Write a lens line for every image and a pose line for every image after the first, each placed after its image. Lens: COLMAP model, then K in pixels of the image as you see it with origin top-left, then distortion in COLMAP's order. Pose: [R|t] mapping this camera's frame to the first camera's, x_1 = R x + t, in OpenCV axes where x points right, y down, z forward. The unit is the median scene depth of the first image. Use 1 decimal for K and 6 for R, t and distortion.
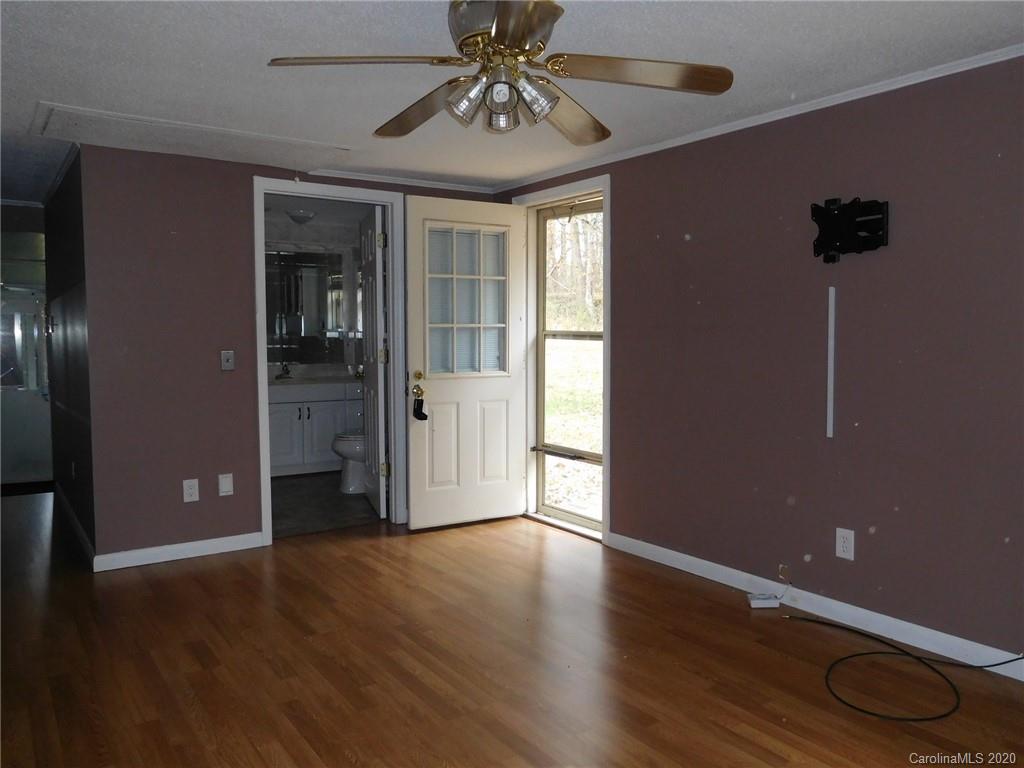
lens RADIAL K [[770.9, 0, 515.2], [0, 770.9, 384.4], [0, 0, 1]] dist [-0.011900, 0.001404]
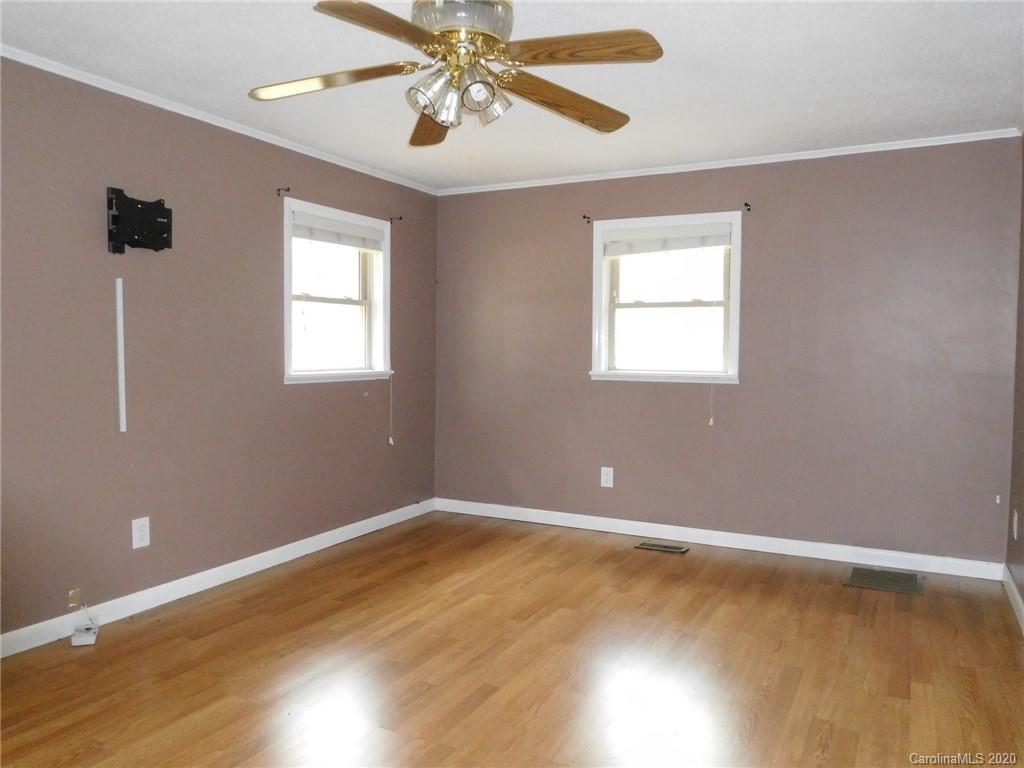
lens RADIAL K [[770.9, 0, 515.5], [0, 770.9, 383.0], [0, 0, 1]] dist [-0.011900, 0.001404]
pose [[-0.446052, -0.049536, 0.893635, -0.702515], [0.053540, 0.995202, 0.081891, -0.047865], [-0.893404, 0.084373, -0.441260, 1.000791]]
